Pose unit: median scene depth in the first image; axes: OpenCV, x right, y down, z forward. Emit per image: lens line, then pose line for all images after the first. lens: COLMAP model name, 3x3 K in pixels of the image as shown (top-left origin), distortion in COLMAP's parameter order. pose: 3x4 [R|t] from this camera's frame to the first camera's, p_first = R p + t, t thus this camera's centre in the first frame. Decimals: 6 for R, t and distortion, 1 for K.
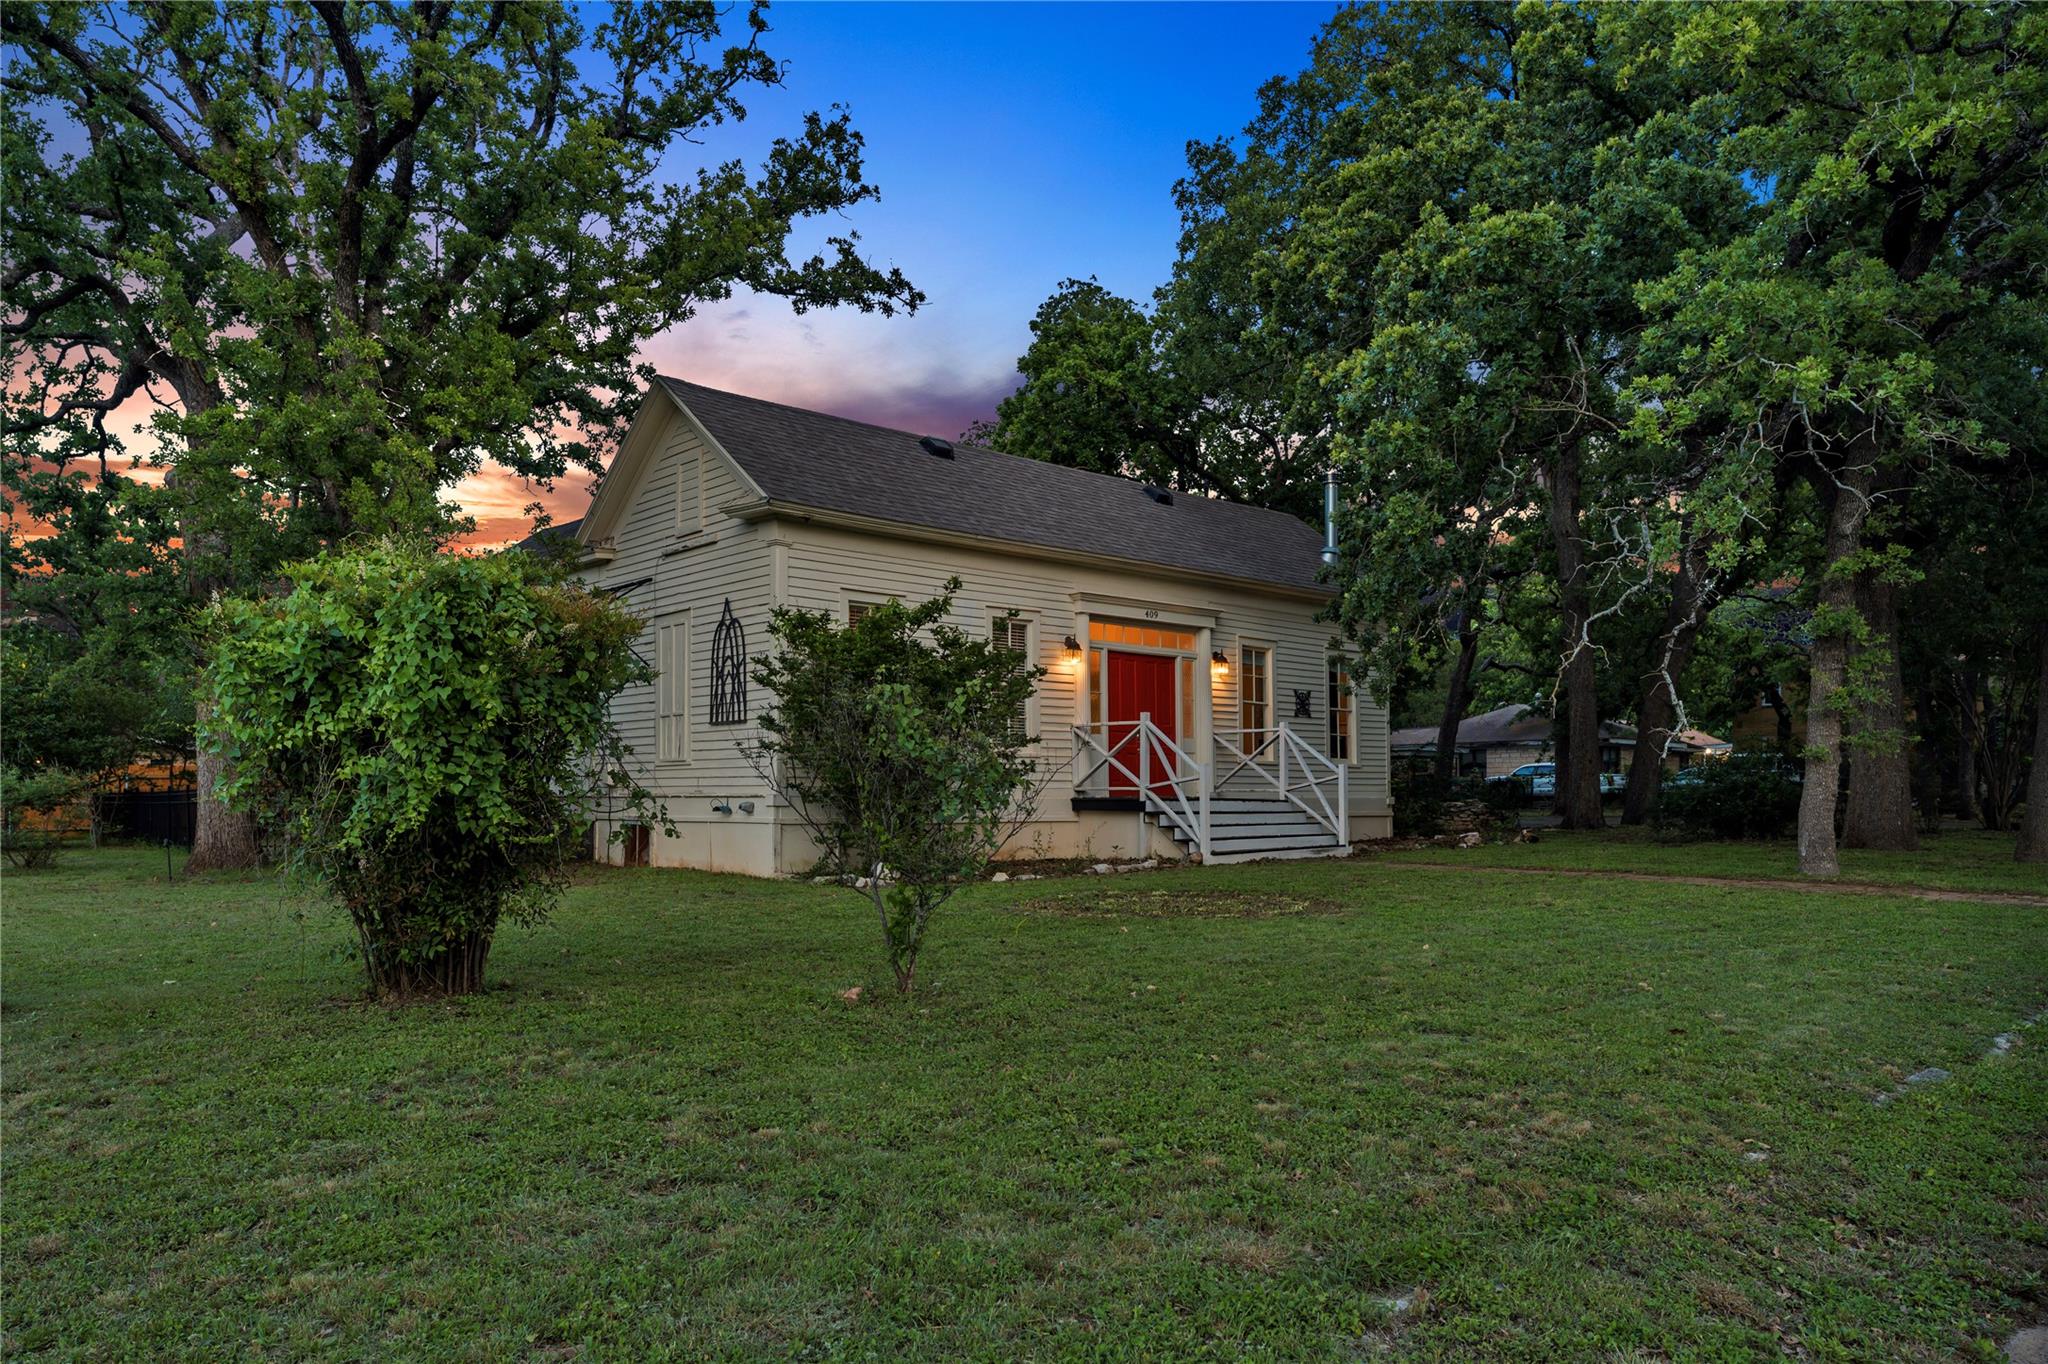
lens RADIAL K [[1388.3, 0, 985.6], [0, 1388.3, 759.7], [0, 0, 1]] dist [0.001266, 0.001222]
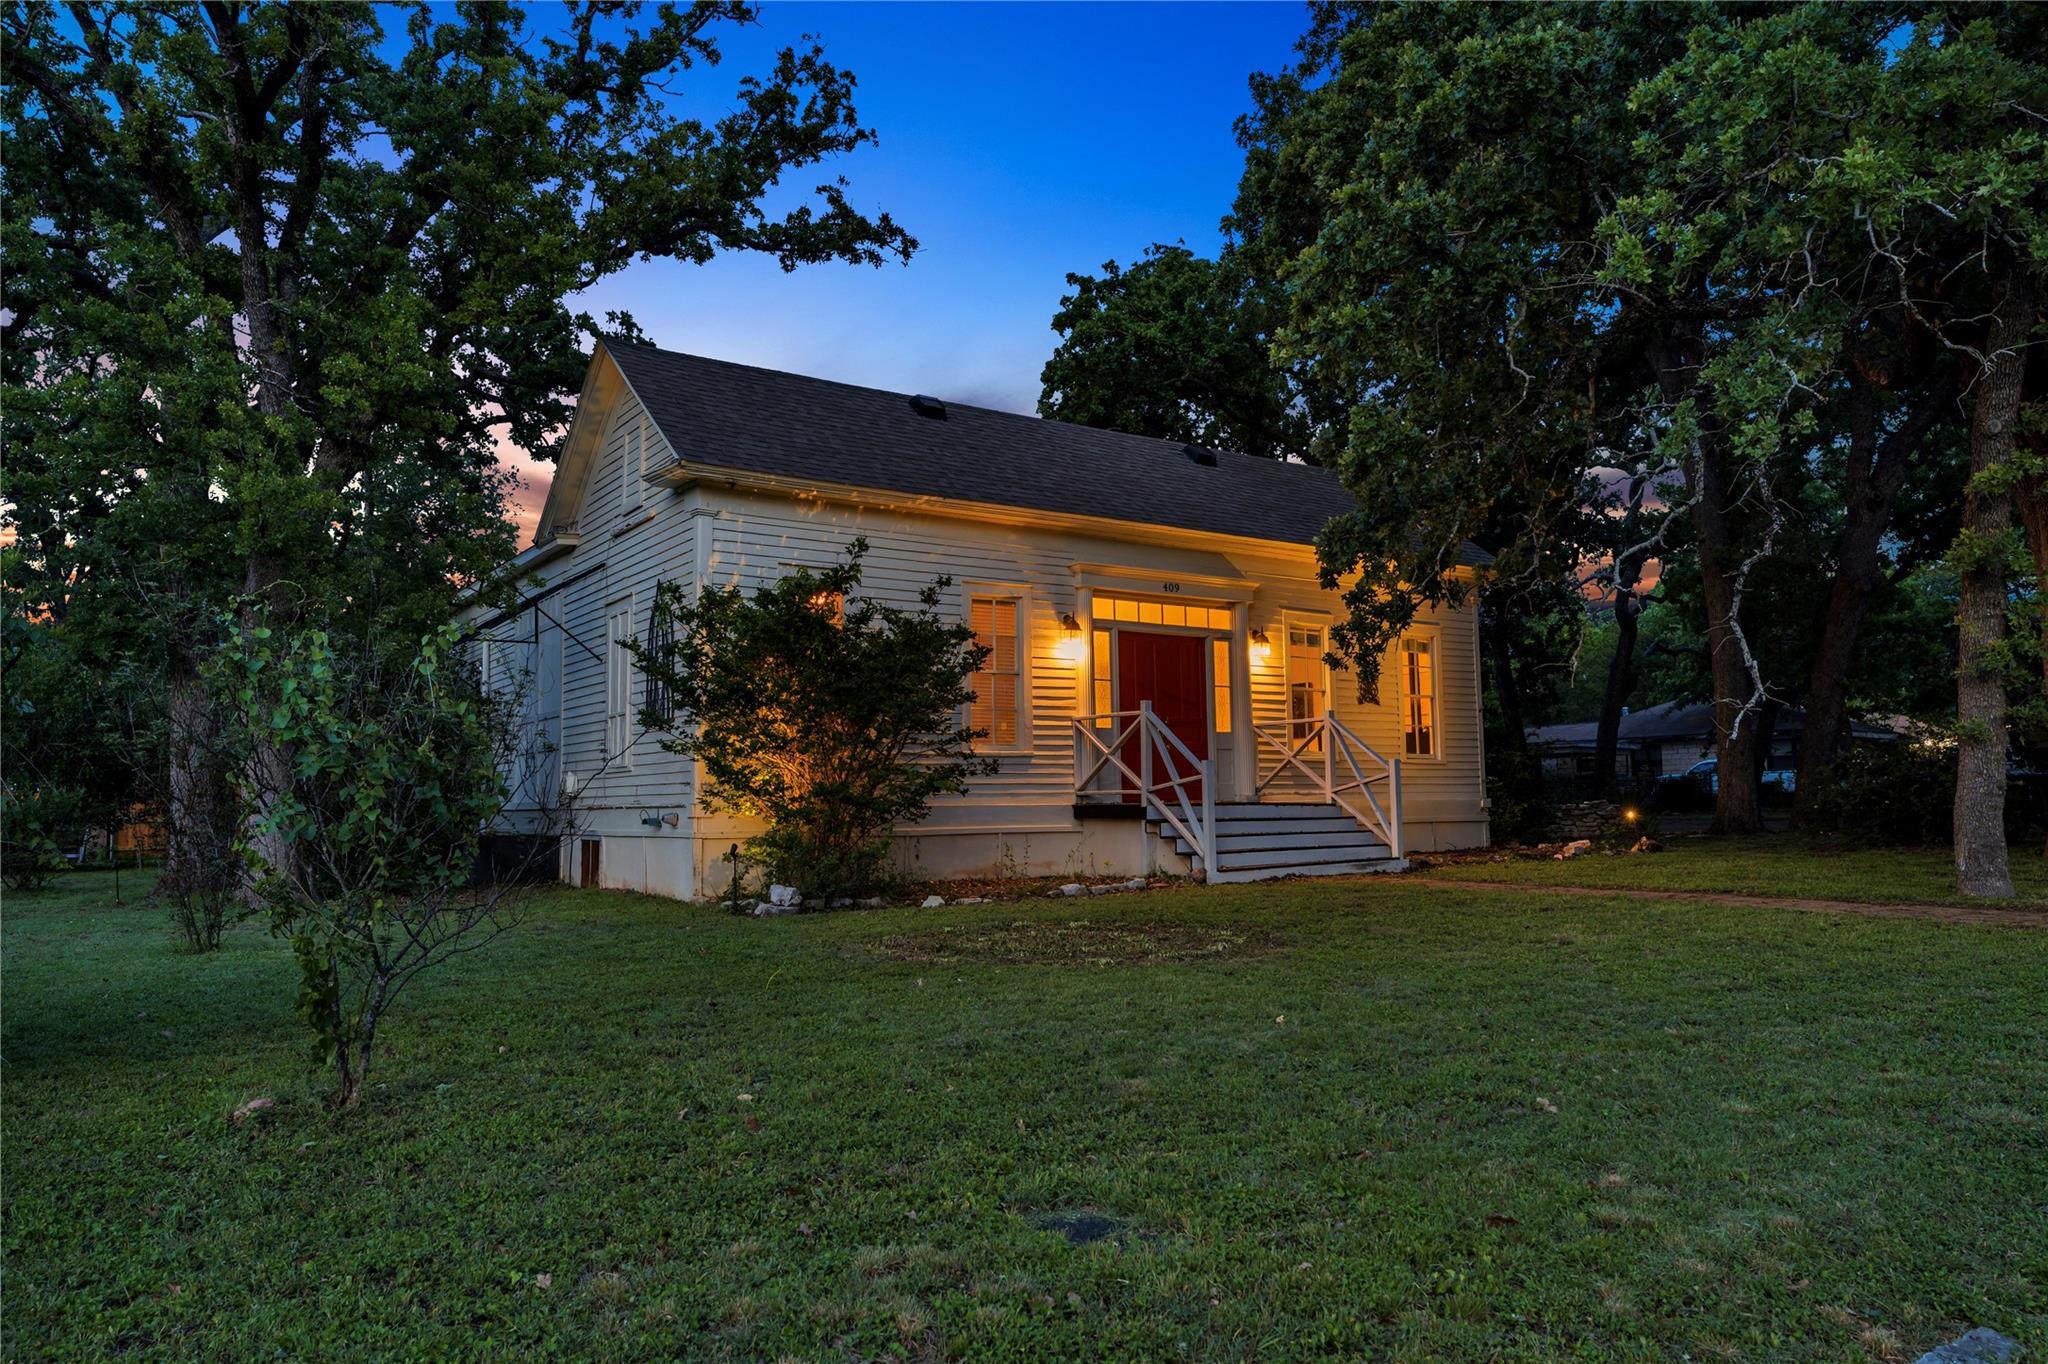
lens RADIAL K [[1388.3, 0, 1029.8], [0, 1388.3, 689.5], [0, 0, 1]] dist [0.001266, 0.001222]
pose [[0.993256, -0.020965, -0.114034, 0.128728], [0.014383, 0.998199, -0.058242, 0.006485], [0.115050, 0.056209, 0.991768, 0.144927]]
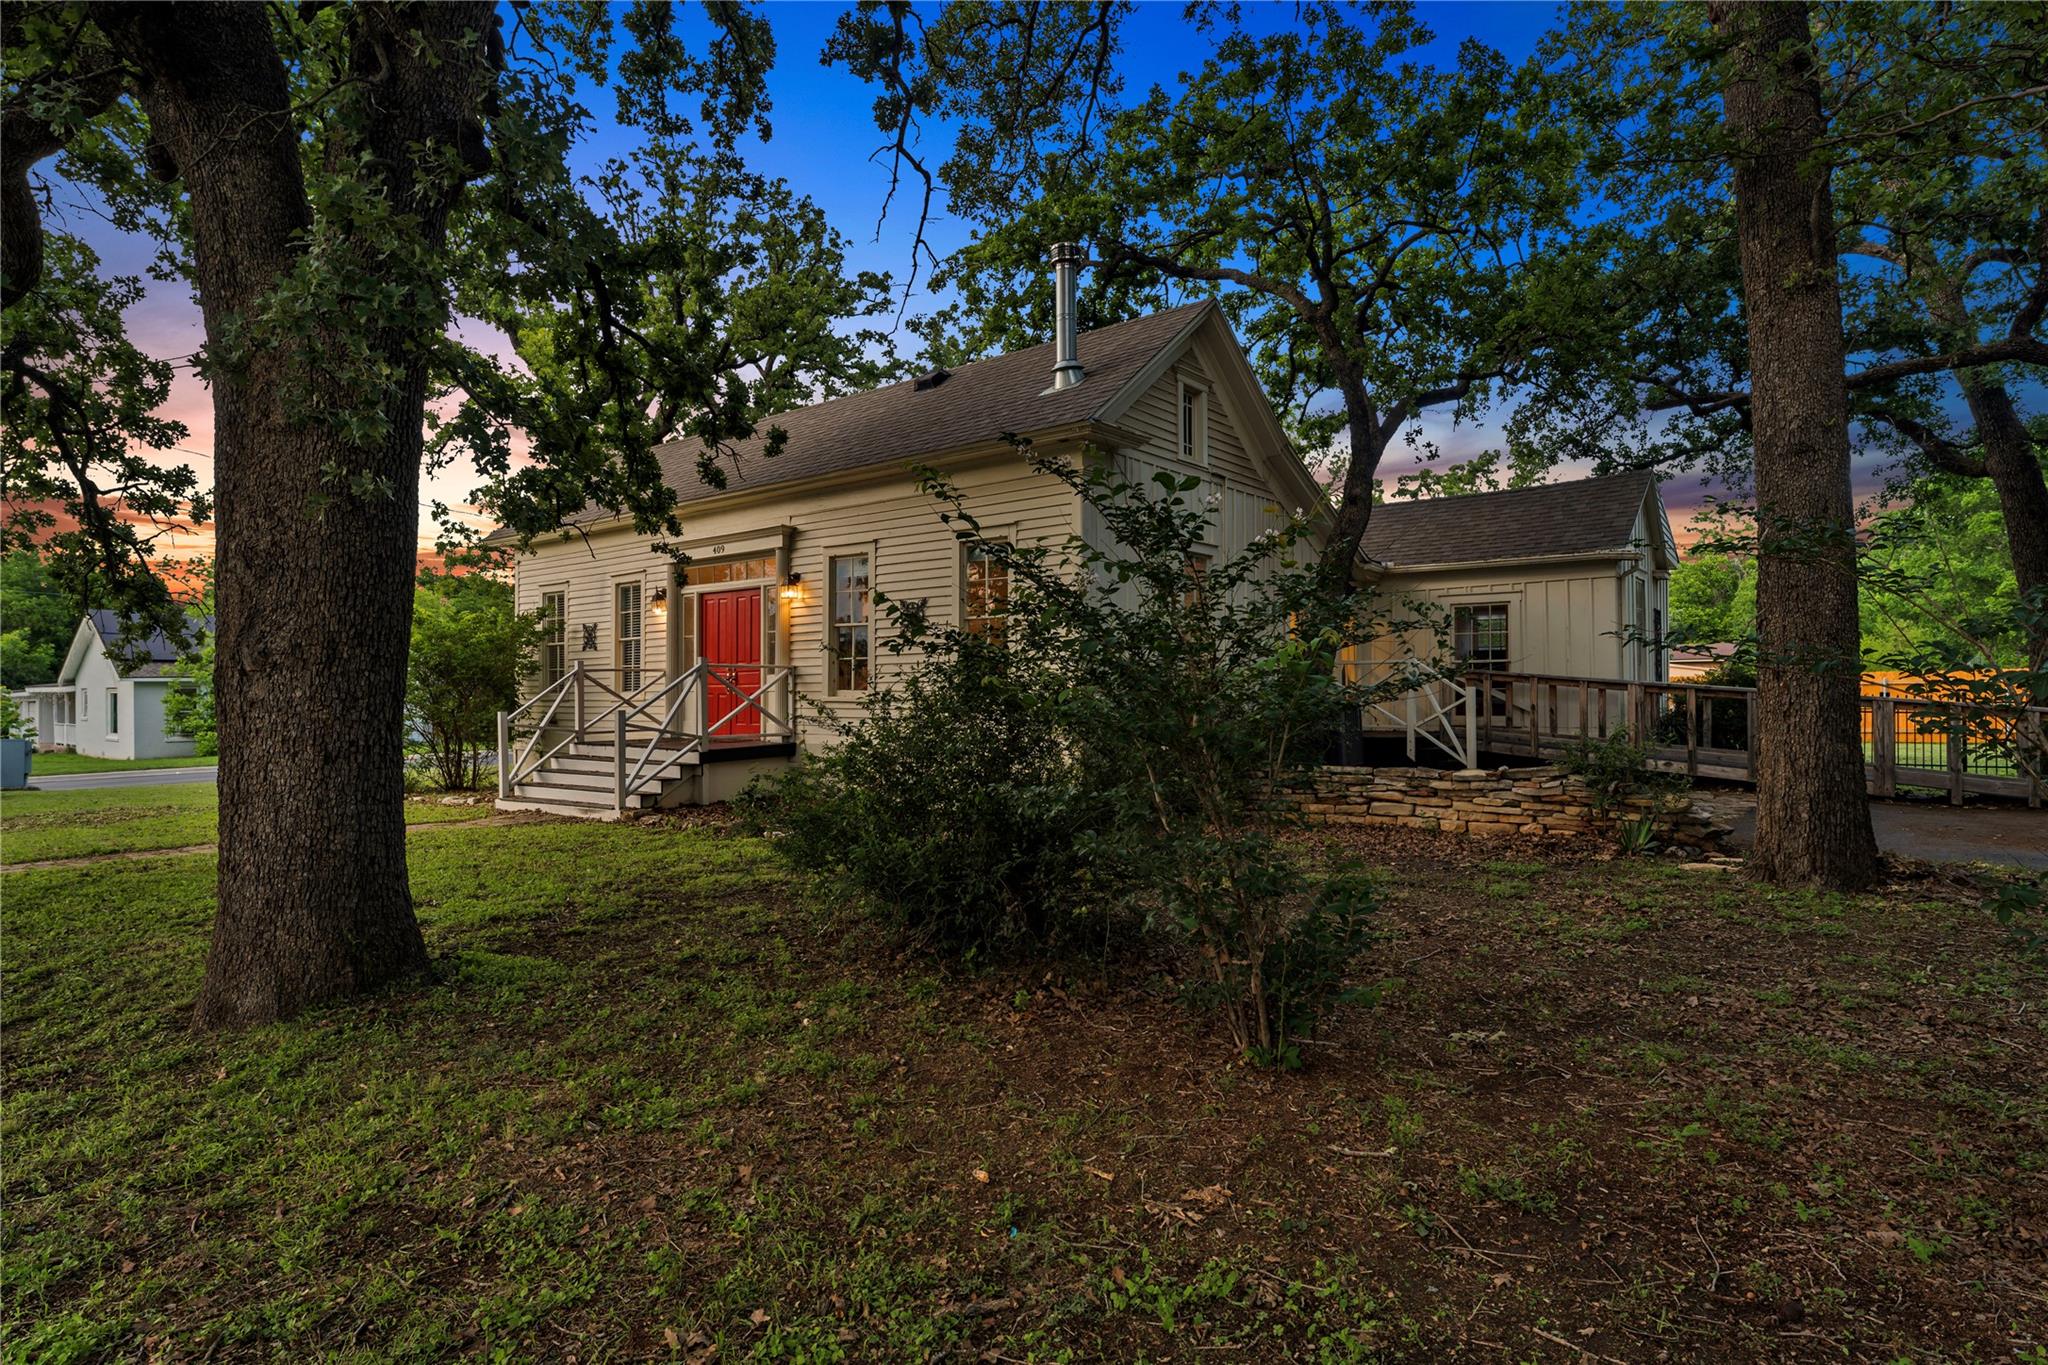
lens RADIAL K [[1078.6, 0, 1039.4], [0, 1078.6, 674.8], [0, 0, 1]] dist [0.000794, -0.001646]
pose [[0.203182, -0.030311, -0.978672, 0.886130], [0.030959, 0.999220, -0.024520, 0.006671], [0.978651, -0.025317, 0.203962, 1.059149]]
